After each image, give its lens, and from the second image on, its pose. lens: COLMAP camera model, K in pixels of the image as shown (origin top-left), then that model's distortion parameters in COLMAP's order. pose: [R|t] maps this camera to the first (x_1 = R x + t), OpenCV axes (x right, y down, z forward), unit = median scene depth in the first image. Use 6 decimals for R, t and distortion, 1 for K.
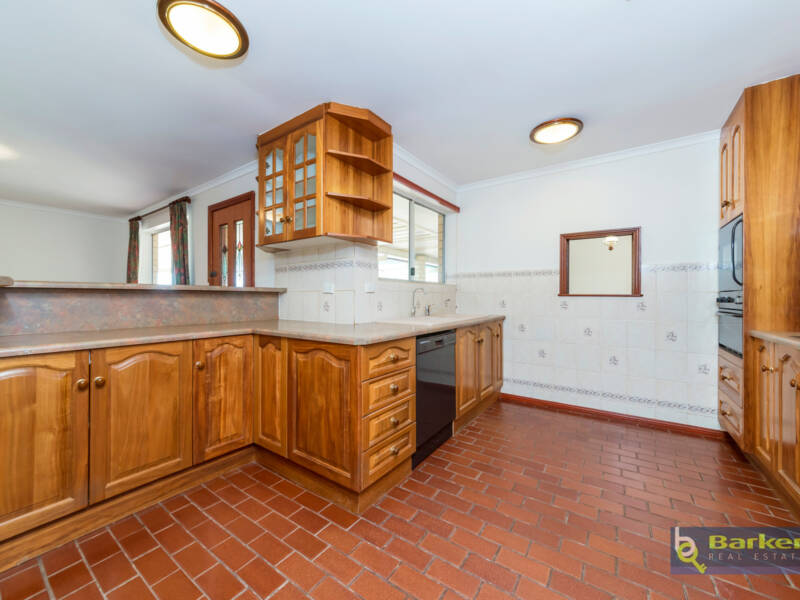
lens RADIAL K [[317.2, 0, 400.4], [0, 317.2, 297.2], [0, 0, 1]] dist [-0.003353, -0.000369]
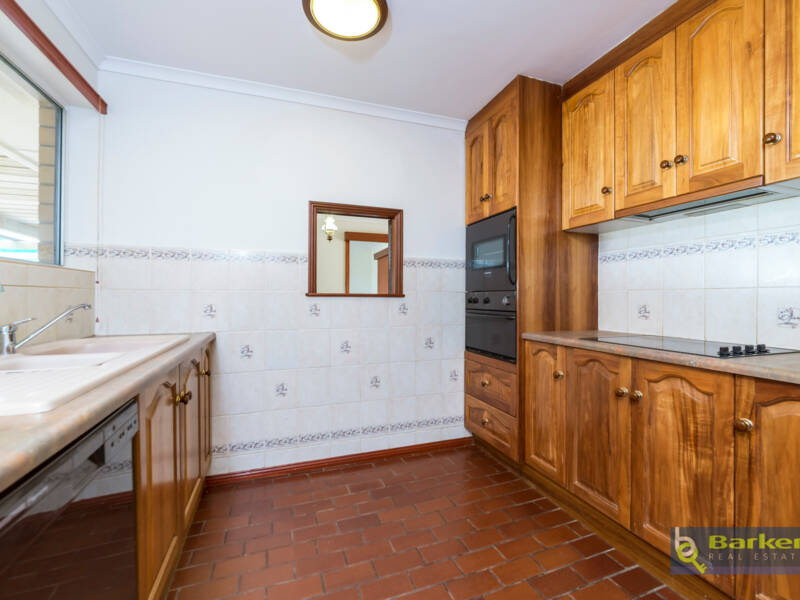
lens RADIAL K [[360.2, 0, 406.4], [0, 360.2, 295.5], [0, 0, 1]] dist [-0.010888, 0.000422]
pose [[0.578606, 0.001057, 0.815607, 0.025338], [0.001779, 0.999995, -0.002558, -0.003168], [-0.815606, 0.002931, 0.578601, 0.511502]]
